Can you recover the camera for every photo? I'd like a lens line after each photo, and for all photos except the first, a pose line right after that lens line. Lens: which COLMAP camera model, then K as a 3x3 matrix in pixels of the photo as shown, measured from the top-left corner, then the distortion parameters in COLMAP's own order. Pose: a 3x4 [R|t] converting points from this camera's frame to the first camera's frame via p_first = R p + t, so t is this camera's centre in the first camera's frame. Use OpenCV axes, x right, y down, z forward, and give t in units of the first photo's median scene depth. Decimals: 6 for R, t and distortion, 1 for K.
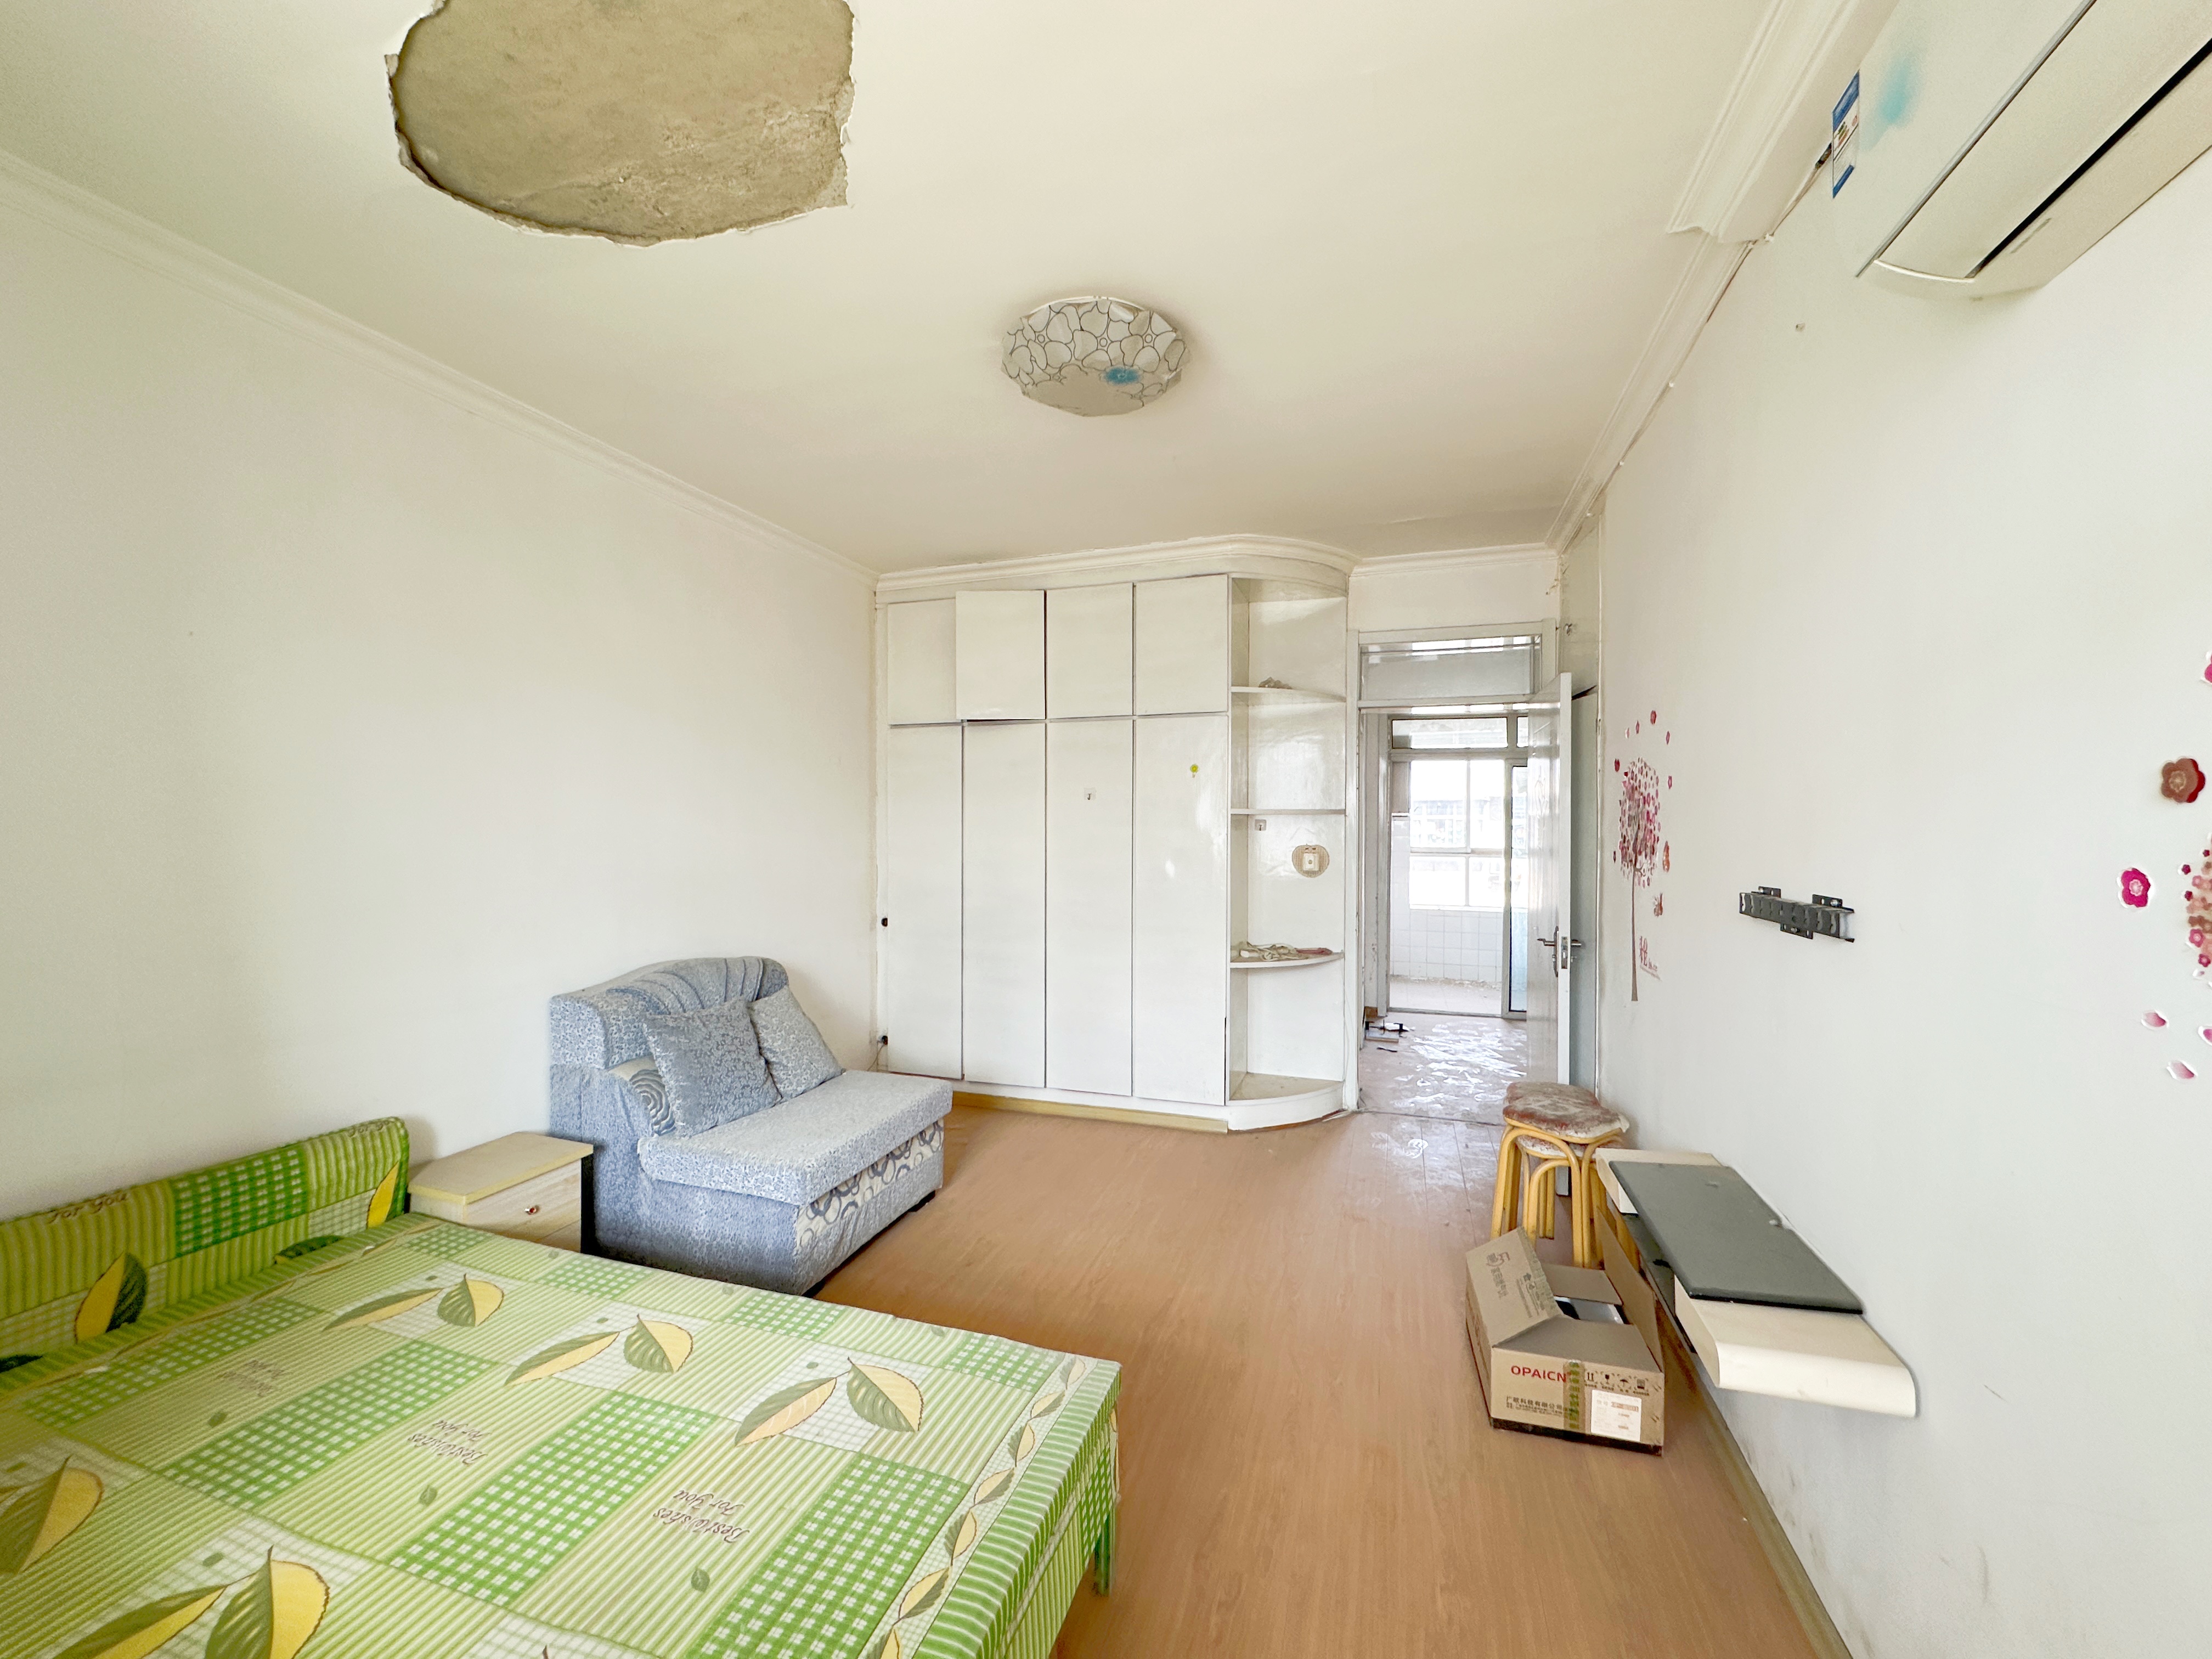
lens RADIAL K [[891.6, 0, 1106.0], [0, 891.6, 829.5], [0, 0, 1]] dist [-0.001269, -0.000295]
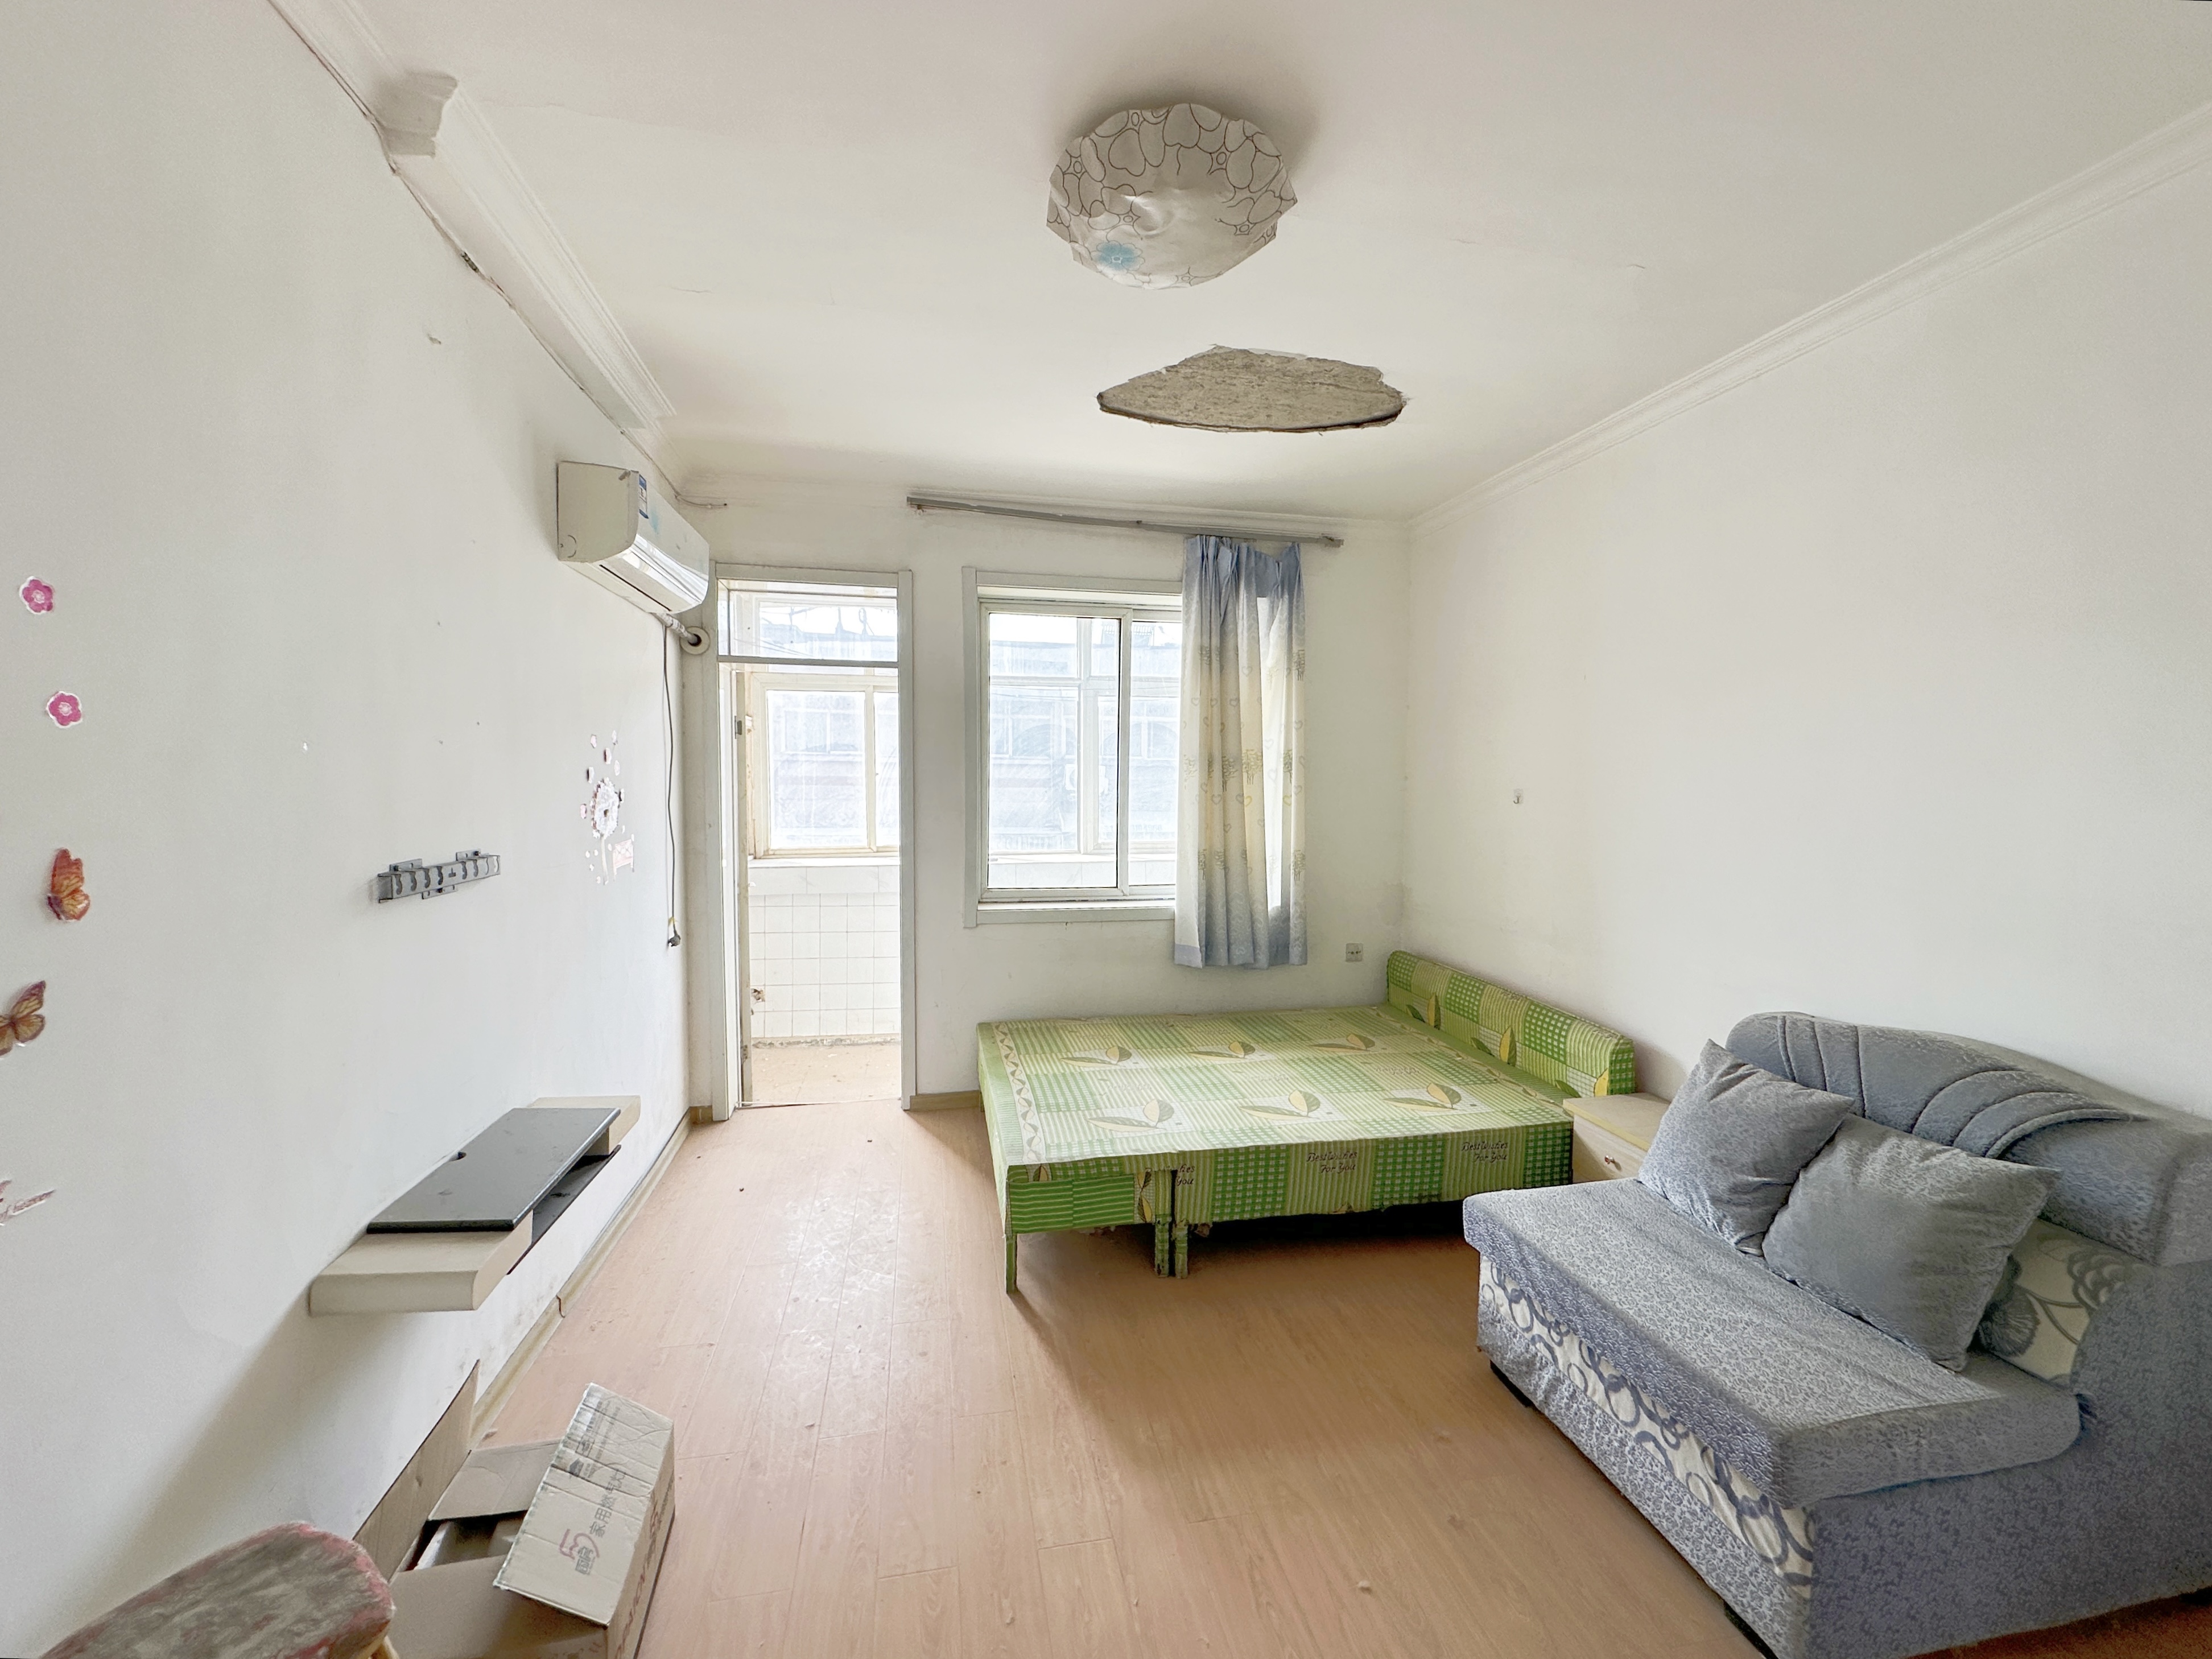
lens RADIAL K [[891.6, 0, 1106.0], [0, 891.6, 829.5], [0, 0, 1]] dist [-0.001269, -0.000295]
pose [[-0.869504, 0.015966, -0.493667, 0.587861], [-0.015882, 0.998057, 0.060252, -0.041072], [0.493670, 0.060230, -0.867561, 2.301536]]
